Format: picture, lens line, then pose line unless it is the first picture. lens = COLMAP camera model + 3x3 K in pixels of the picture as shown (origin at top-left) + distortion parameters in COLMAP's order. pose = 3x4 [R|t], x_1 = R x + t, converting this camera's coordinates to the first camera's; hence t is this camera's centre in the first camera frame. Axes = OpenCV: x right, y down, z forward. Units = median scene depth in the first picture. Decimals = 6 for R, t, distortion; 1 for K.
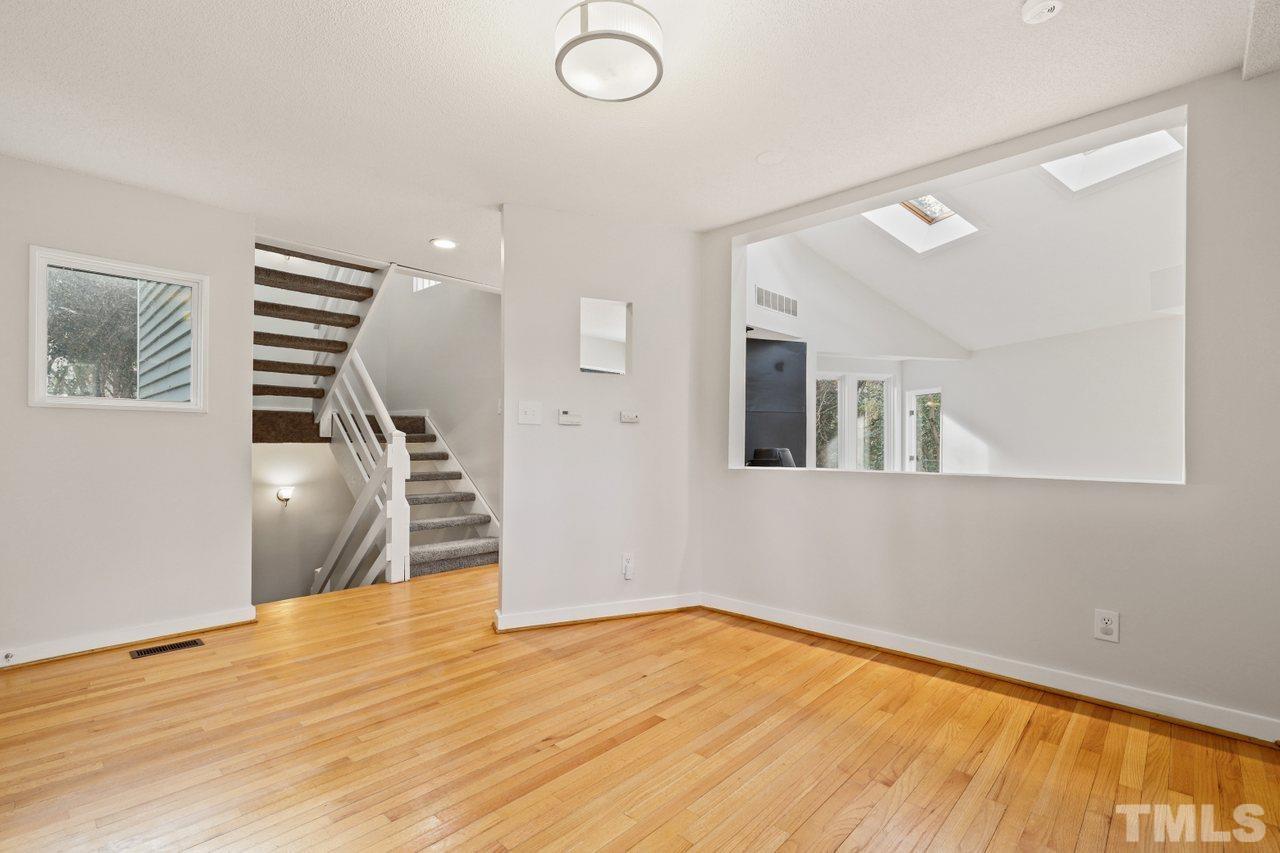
lens RADIAL K [[586.4, 0, 640.7], [0, 586.4, 442.5], [0, 0, 1]] dist [0.009050, -0.000273]
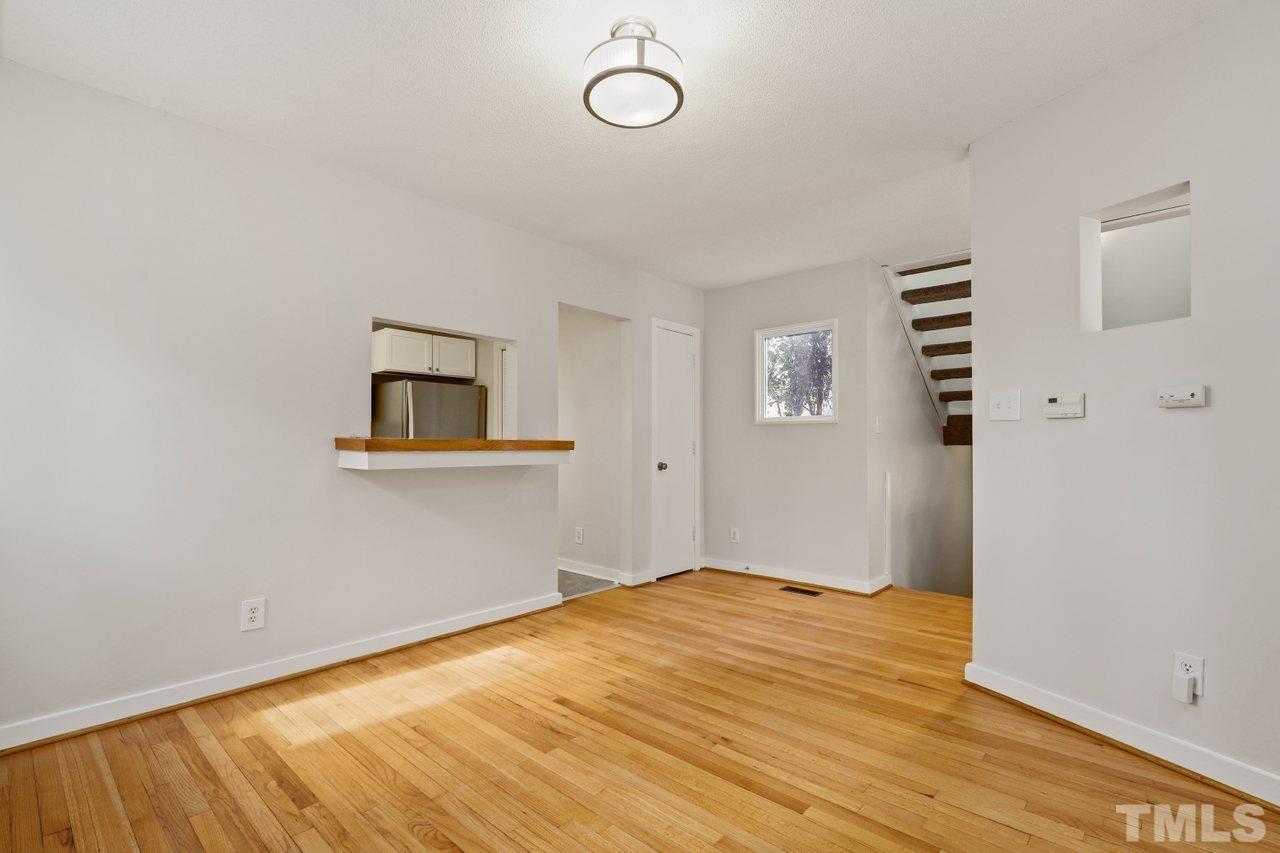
lens RADIAL K [[586.4, 0, 640.7], [0, 586.4, 442.5], [0, 0, 1]] dist [0.009050, -0.000273]
pose [[0.014046, -0.006815, -0.999878, 0.701144], [0.004967, 0.999965, -0.006746, -0.001346], [0.999889, -0.004871, 0.014080, 0.688527]]
